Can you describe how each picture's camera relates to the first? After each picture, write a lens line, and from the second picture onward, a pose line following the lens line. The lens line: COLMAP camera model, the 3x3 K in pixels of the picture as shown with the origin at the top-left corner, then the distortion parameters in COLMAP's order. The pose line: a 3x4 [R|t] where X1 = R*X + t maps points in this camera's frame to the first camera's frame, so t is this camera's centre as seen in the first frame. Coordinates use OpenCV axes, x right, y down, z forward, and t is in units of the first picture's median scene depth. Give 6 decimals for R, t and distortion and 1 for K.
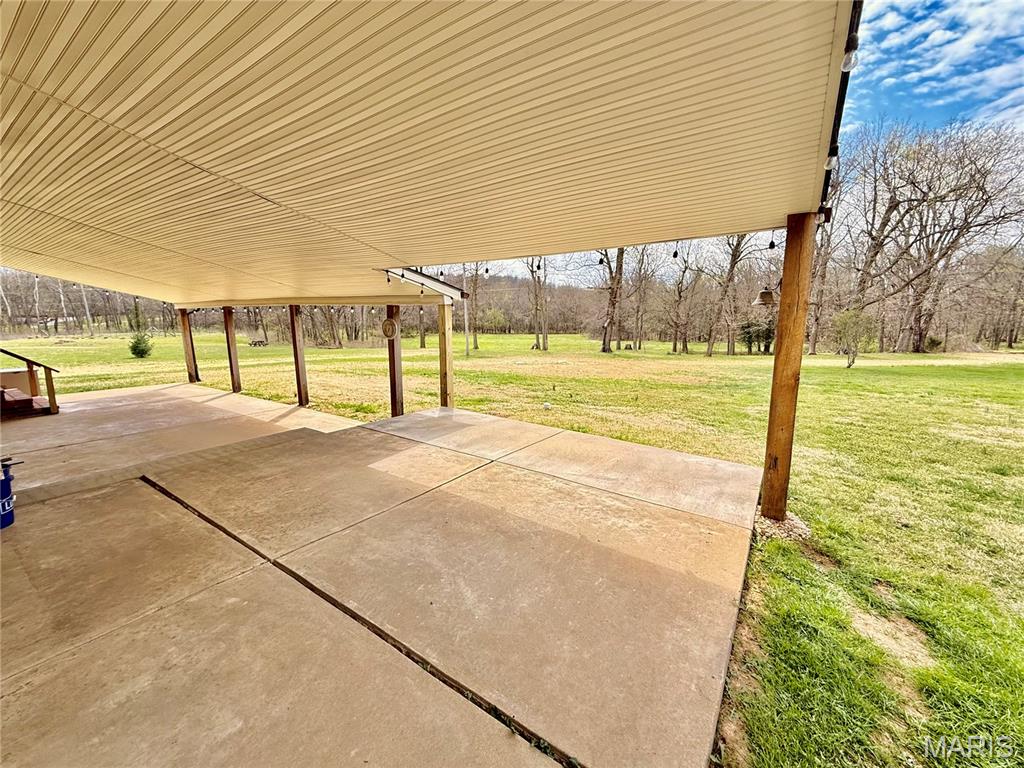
lens RADIAL K [[406.7, 0, 510.5], [0, 406.7, 384.9], [0, 0, 1]] dist [0.000091, -0.000158]
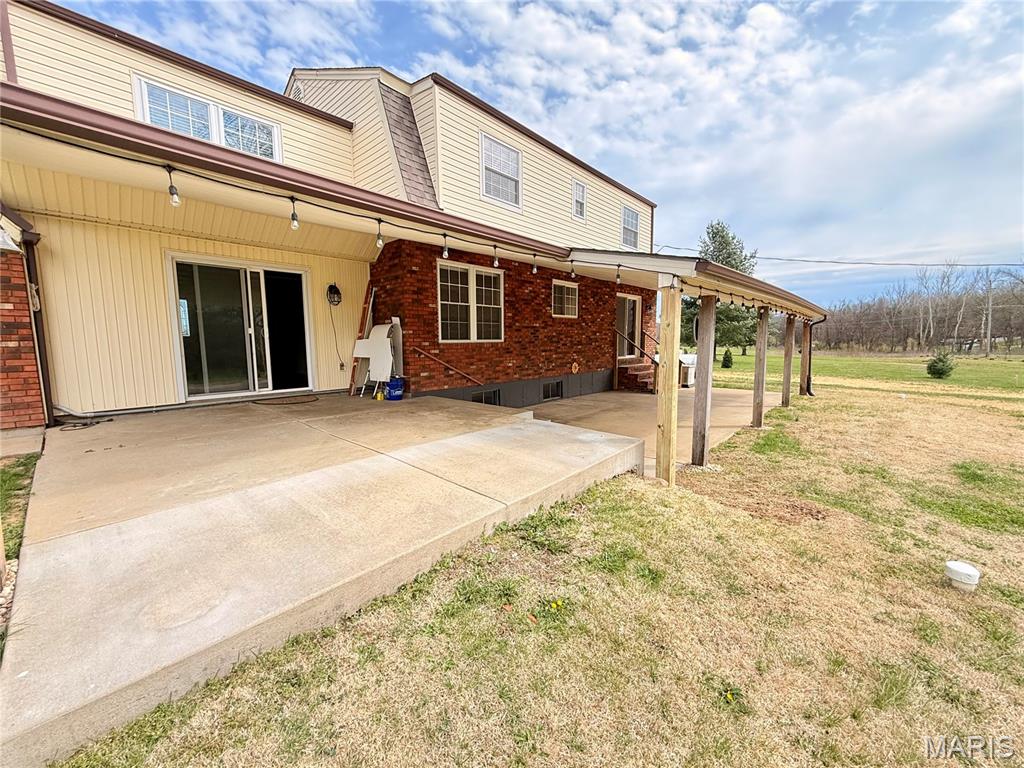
lens RADIAL K [[406.7, 0, 513.9], [0, 406.7, 385.1], [0, 0, 1]] dist [0.000091, -0.000158]
pose [[-0.145715, 0.107010, -0.983522, 4.094816], [-0.158361, 0.978791, 0.129958, -0.718455], [0.976570, 0.174689, -0.125679, 6.782257]]
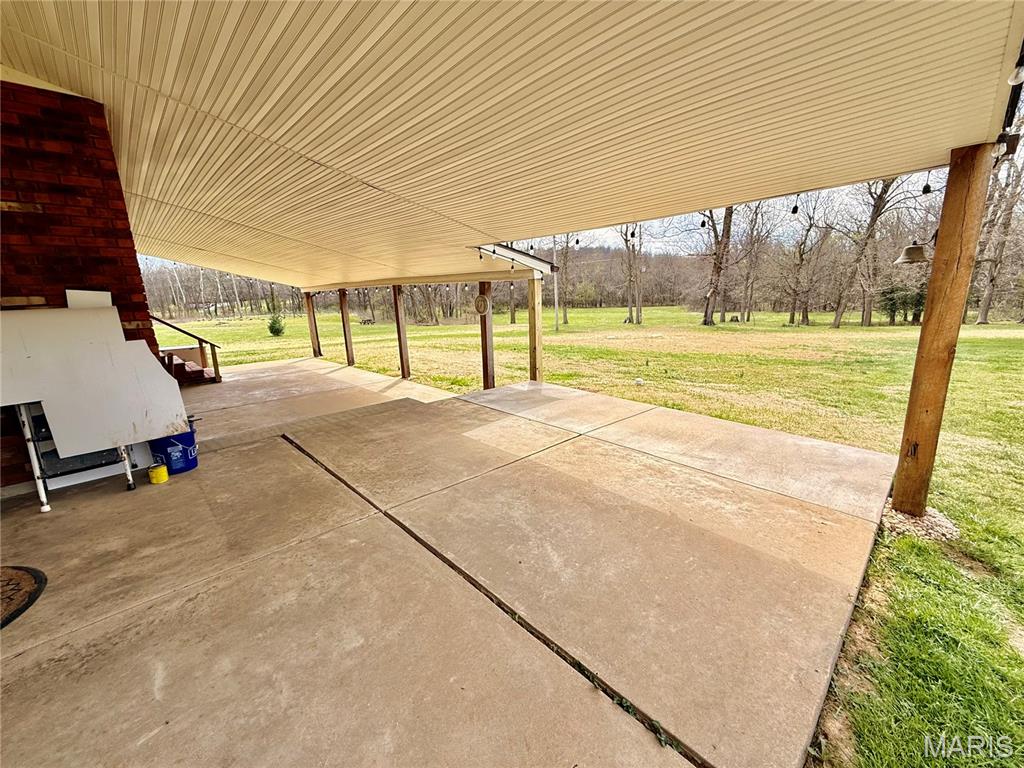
lens RADIAL K [[406.7, 0, 510.7], [0, 406.7, 384.7], [0, 0, 1]] dist [0.000091, -0.000158]
pose [[0.976423, 0.015871, -0.215283, 0.001744], [-0.002972, 0.998188, 0.060107, 0.004317], [0.215846, -0.058050, 0.974700, -0.008364]]
